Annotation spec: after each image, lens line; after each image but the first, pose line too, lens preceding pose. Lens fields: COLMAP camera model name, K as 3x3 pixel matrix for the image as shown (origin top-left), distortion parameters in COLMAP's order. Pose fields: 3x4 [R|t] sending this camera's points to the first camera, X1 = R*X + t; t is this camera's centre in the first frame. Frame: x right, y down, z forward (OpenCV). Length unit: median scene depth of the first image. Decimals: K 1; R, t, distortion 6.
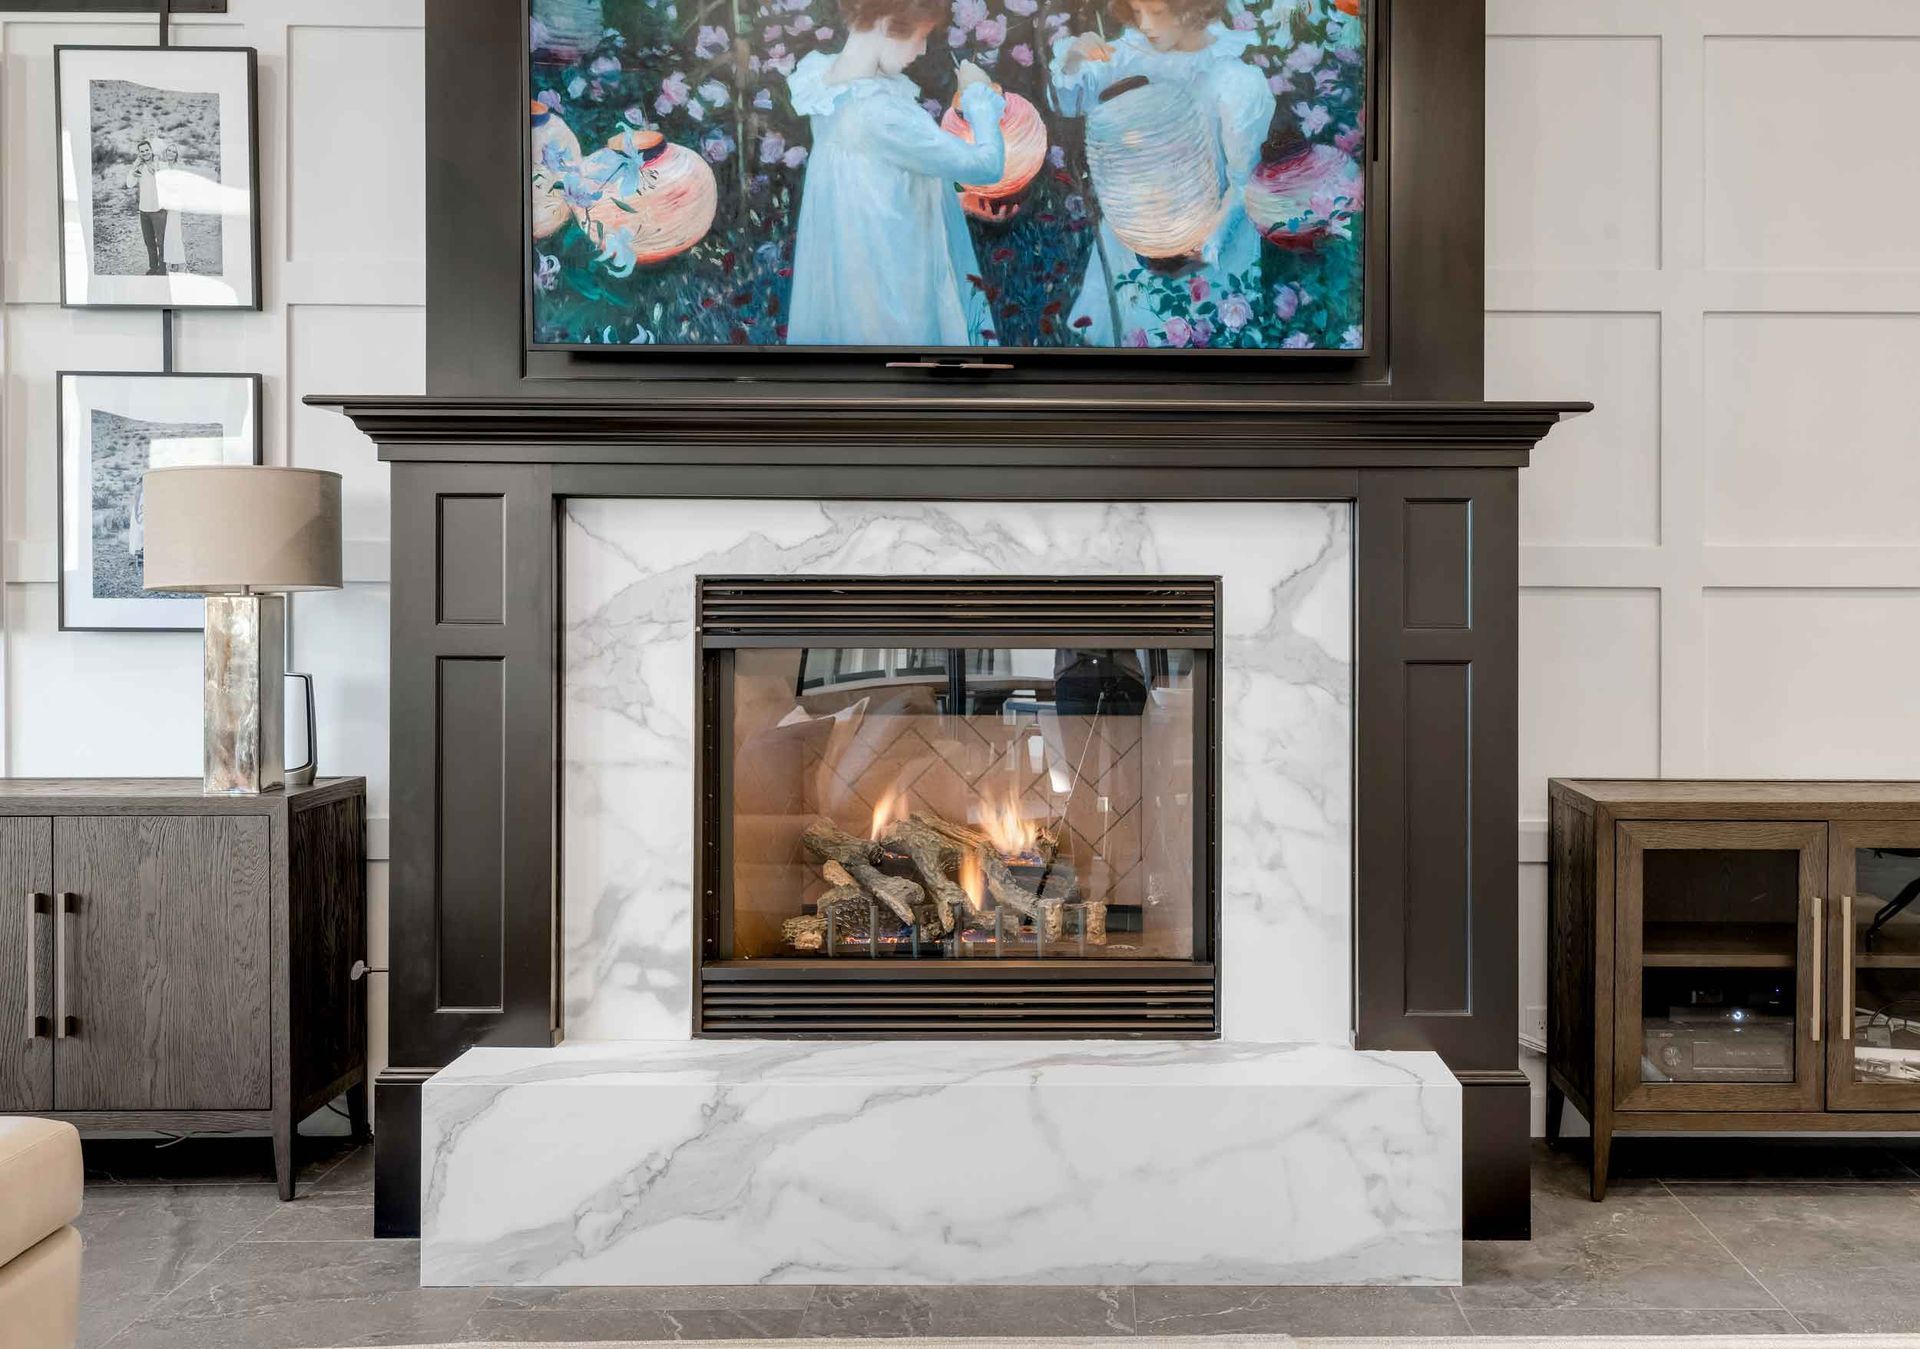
lens RADIAL K [[2013.5, 0, 1094.6], [0, 2013.5, 631.4], [0, 0, 1]] dist [0.009265, 0.000000]
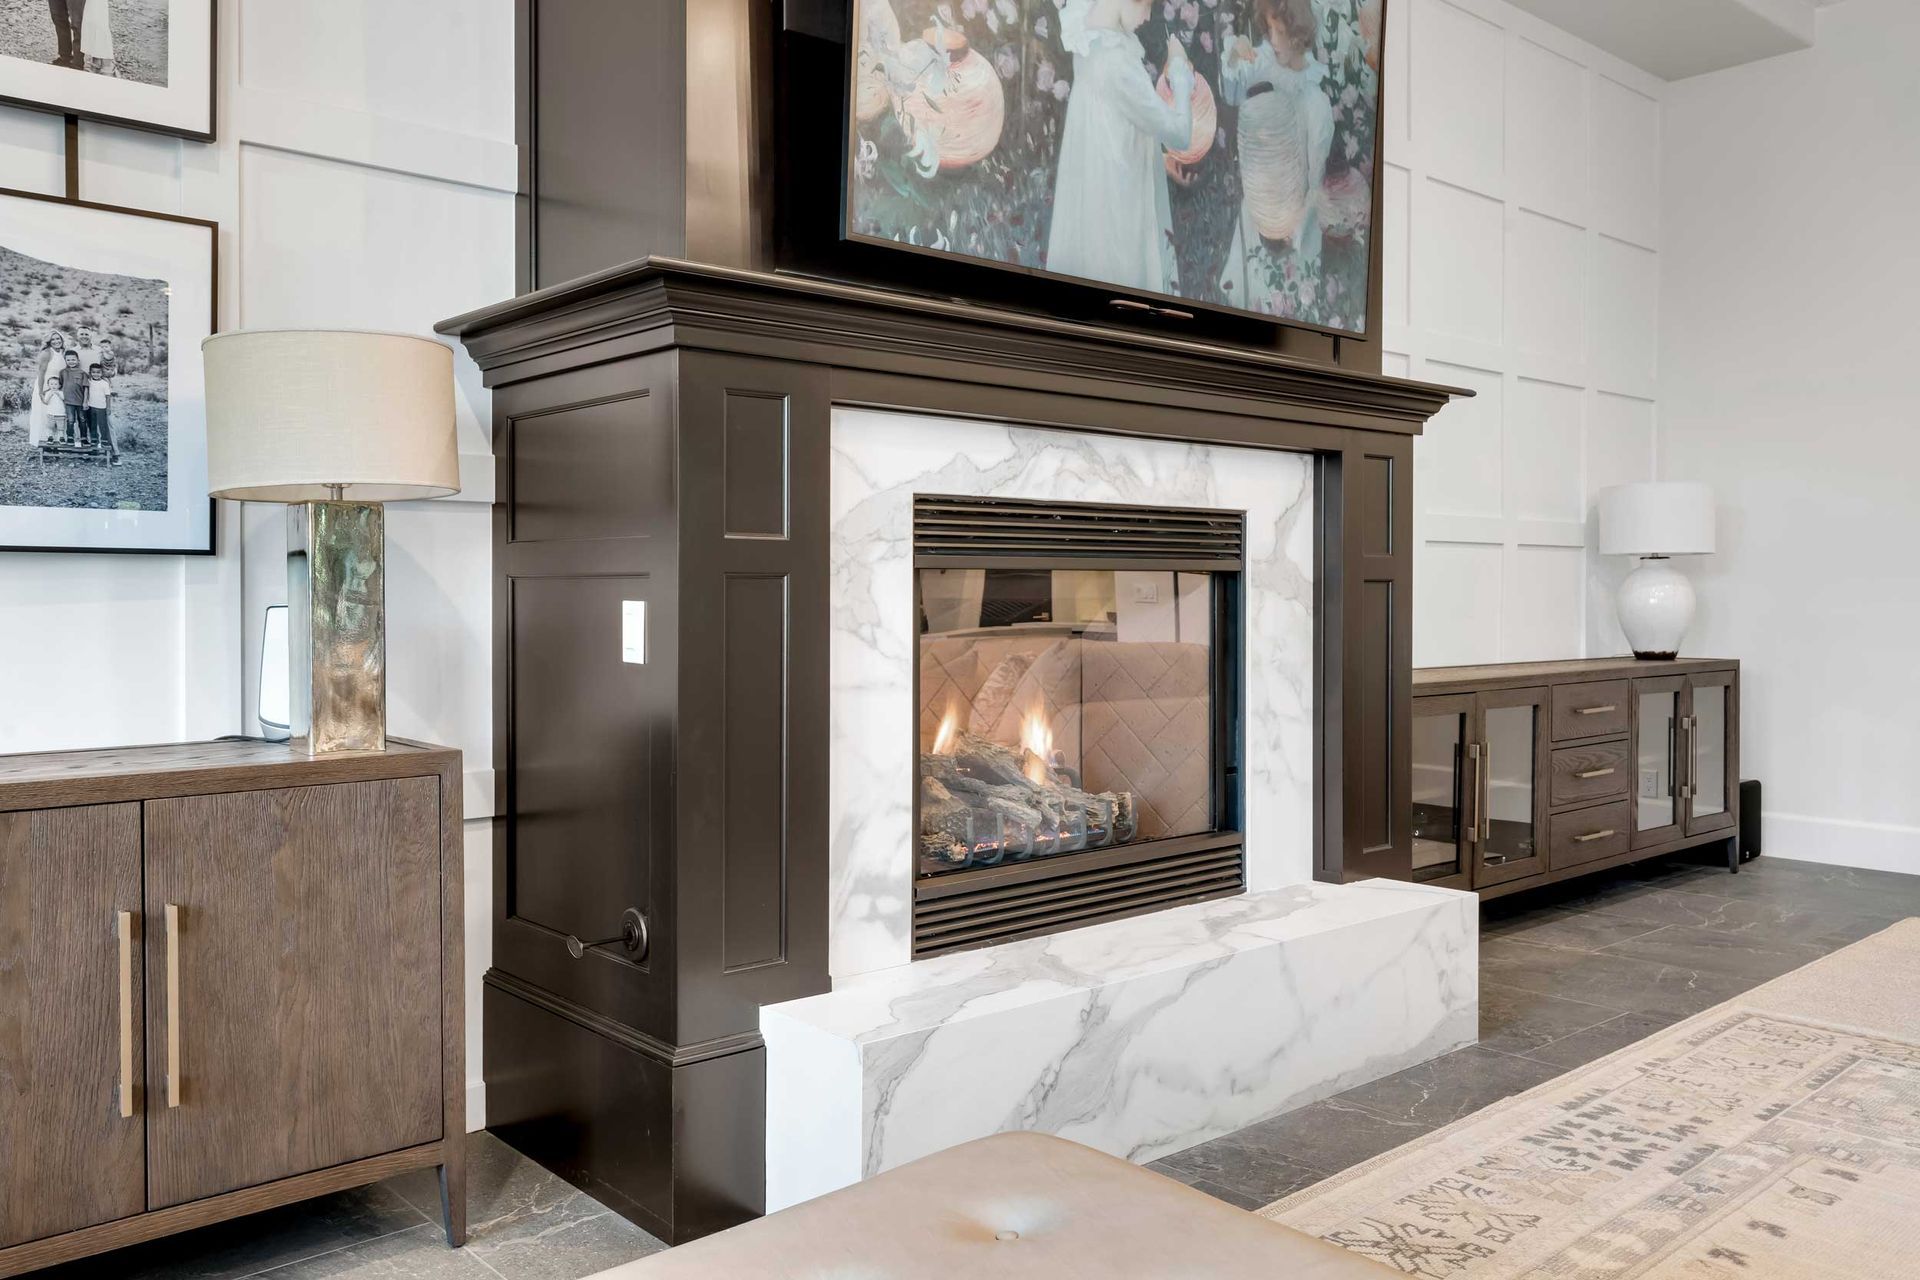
lens RADIAL K [[1536.1, 0, 955.3], [0, 1536.1, 629.0], [0, 0, 1]] dist [0.003374, 0.002800]
pose [[0.755719, -0.019321, 0.654611, -0.707863], [0.014336, 0.999813, 0.012961, 0.030527], [-0.654739, -0.000410, 0.755855, 0.435222]]
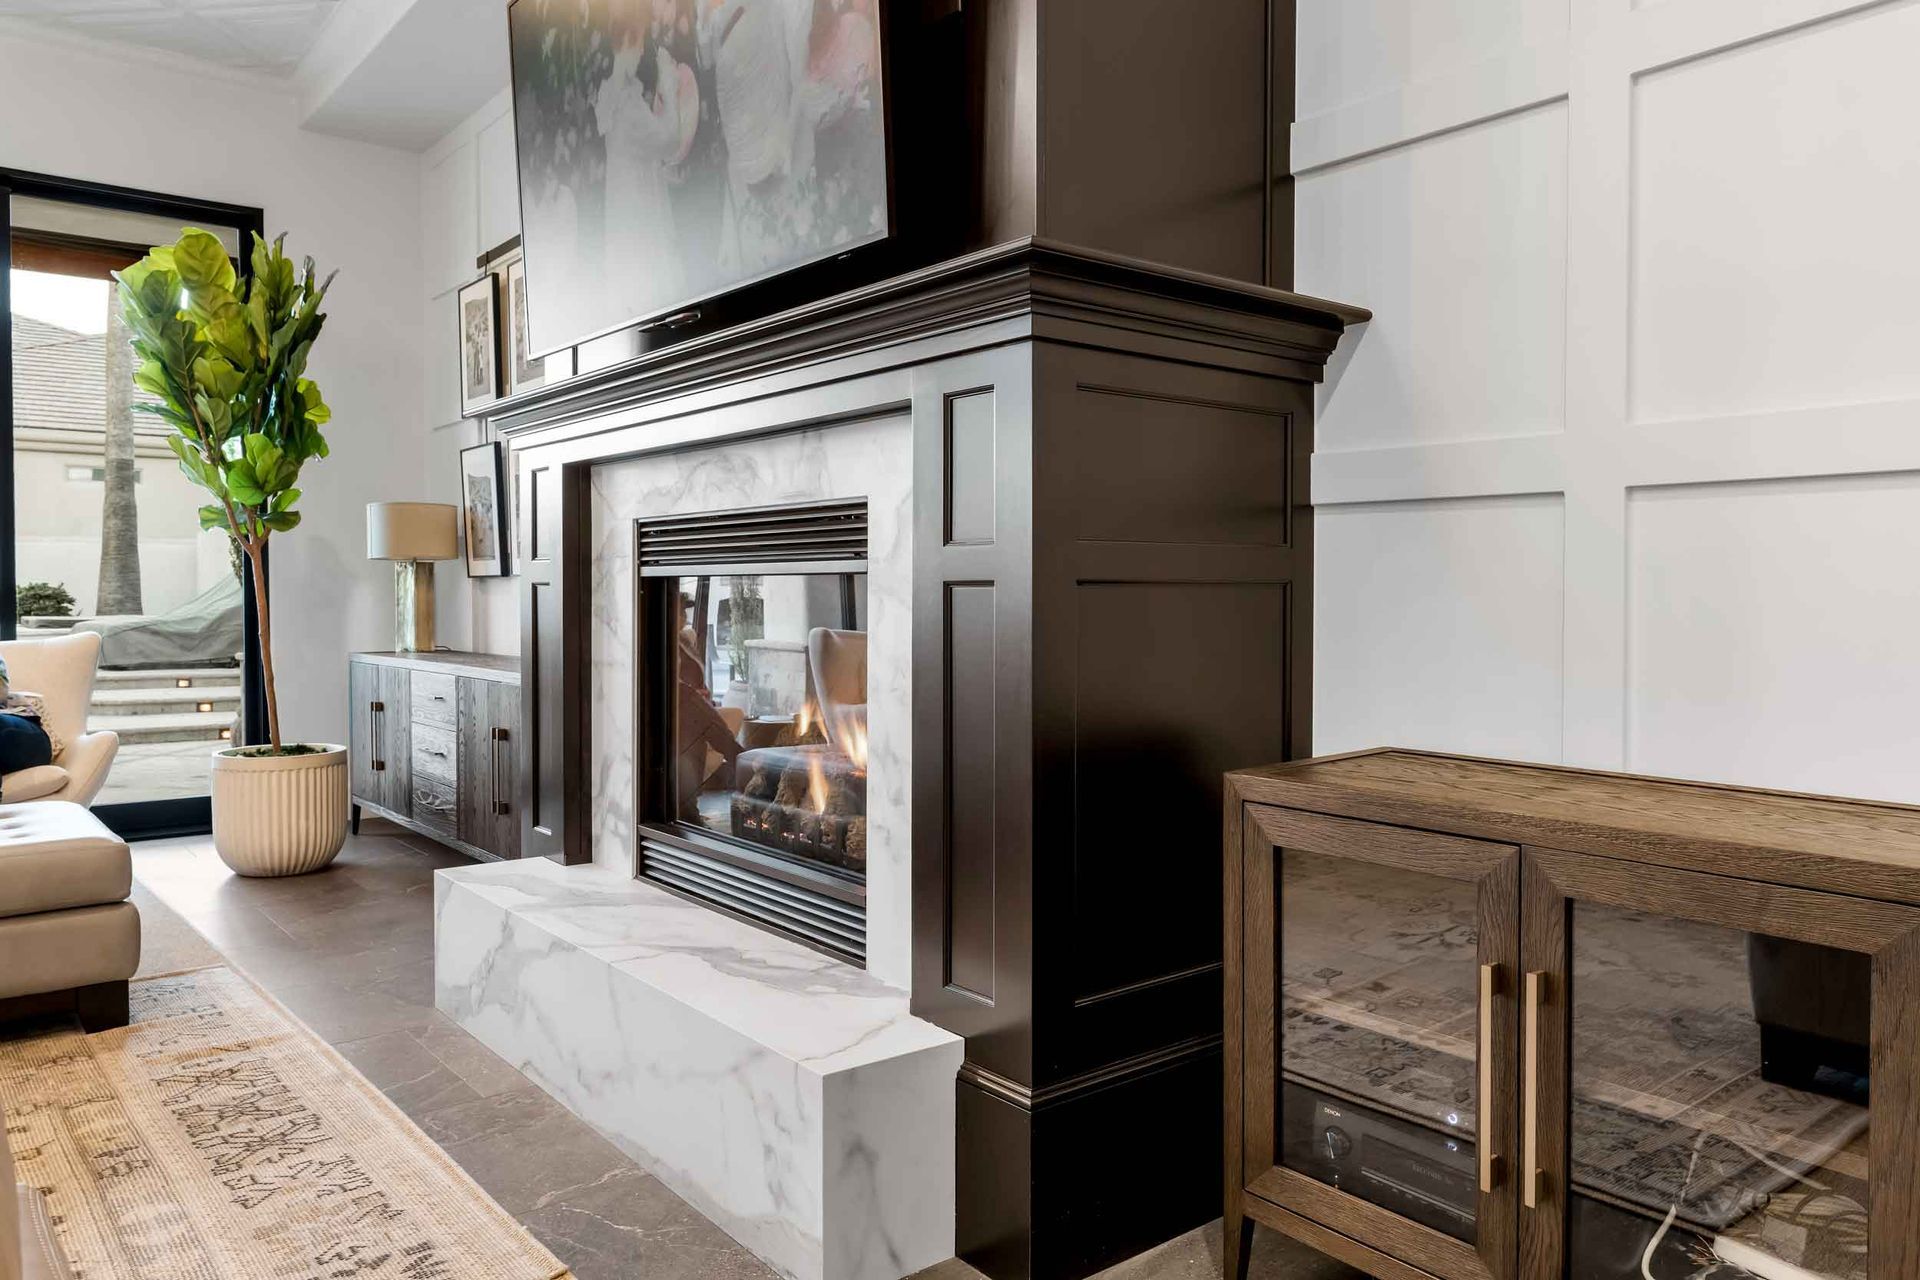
lens RADIAL K [[1315.9, 0, 954.8], [0, 1315.9, 635.4], [0, 0, 1]] dist [-0.002282, -0.002066]
pose [[0.623857, 0.026284, -0.781097, 0.614004], [-0.016262, 0.999655, 0.020650, 0.026584], [0.781370, -0.000180, 0.624069, 0.664518]]
